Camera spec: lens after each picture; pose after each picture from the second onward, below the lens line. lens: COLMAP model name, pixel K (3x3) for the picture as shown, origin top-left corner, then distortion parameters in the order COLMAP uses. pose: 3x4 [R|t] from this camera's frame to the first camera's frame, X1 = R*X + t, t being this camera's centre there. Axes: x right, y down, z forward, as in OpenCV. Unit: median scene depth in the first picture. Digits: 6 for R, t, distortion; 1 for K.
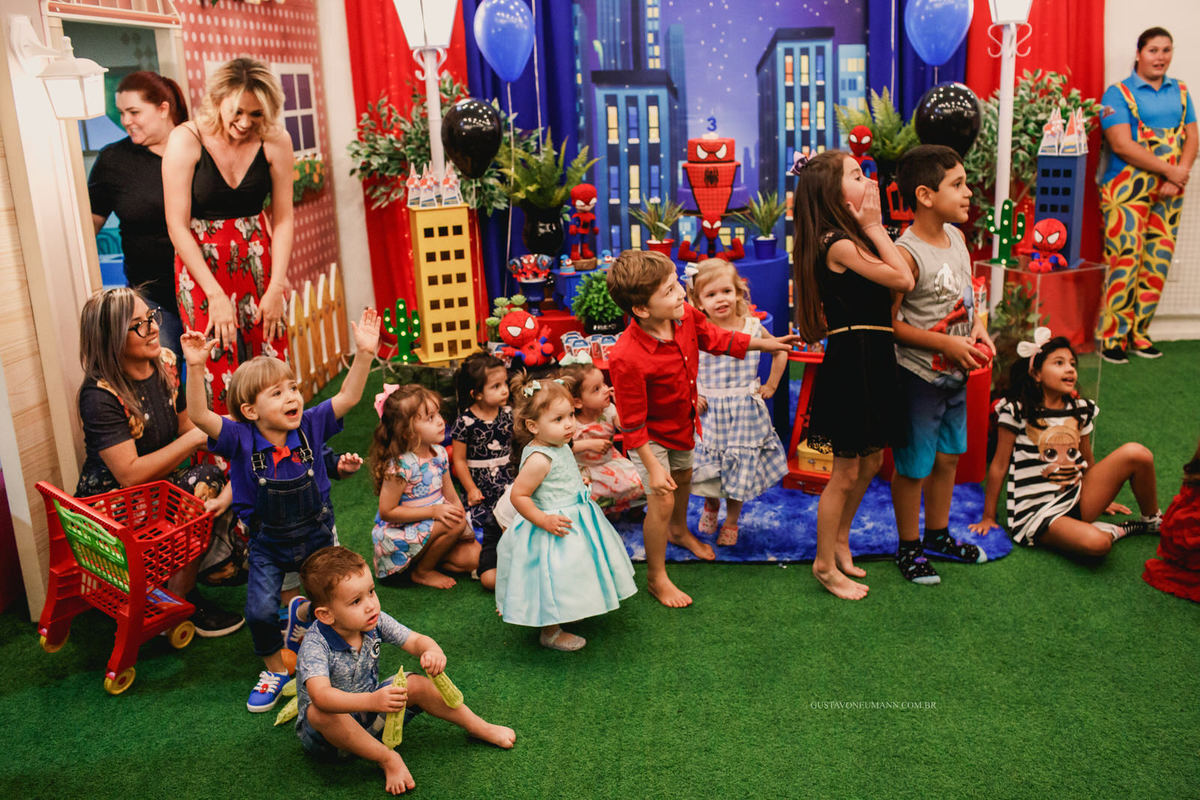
lens RADIAL K [[1178.5, 0, 600.0], [0, 1178.5, 400.0], [0, 0, 1]] dist [-0.089093, 0.120789]
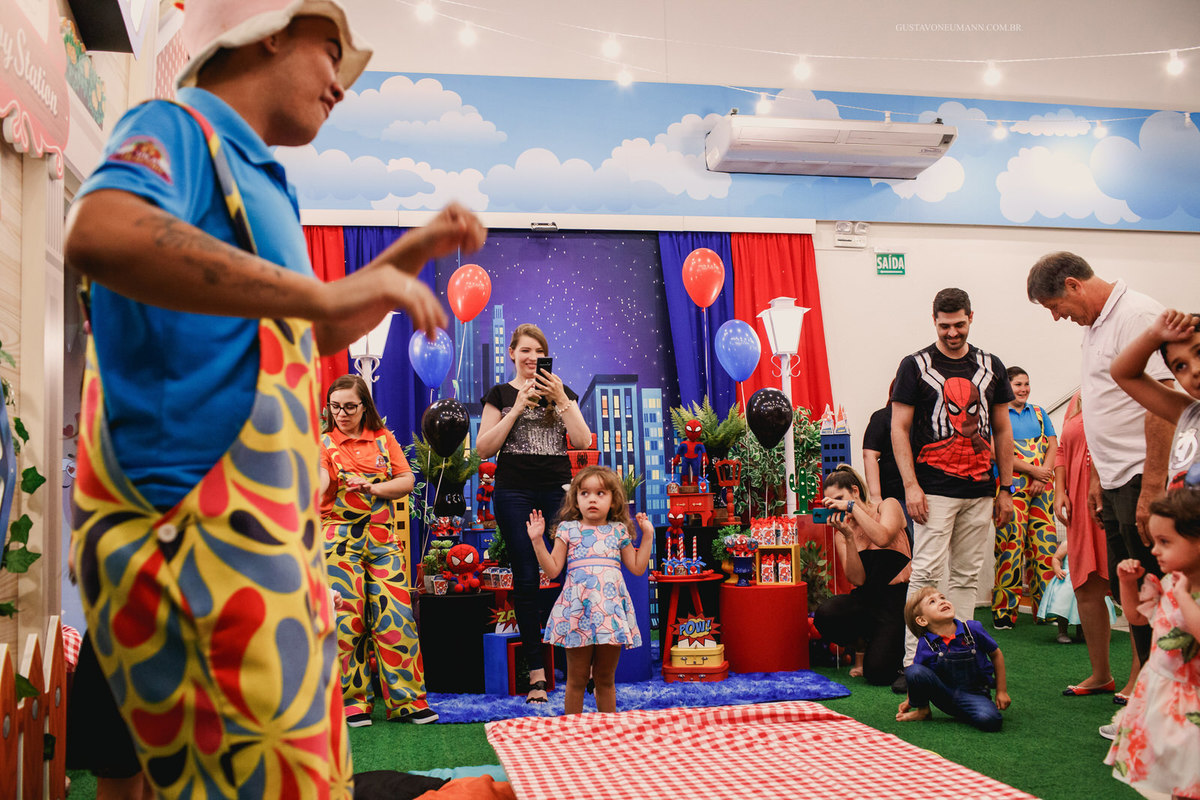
lens RADIAL K [[1178.5, 0, 600.0], [0, 1178.5, 400.0], [0, 0, 1]] dist [-0.089093, 0.120789]
pose [[0.965536, 0.031906, 0.258305, -0.193776], [0.062041, 0.935633, -0.347478, 0.175378], [-0.252766, 0.351528, 0.901408, -0.183237]]
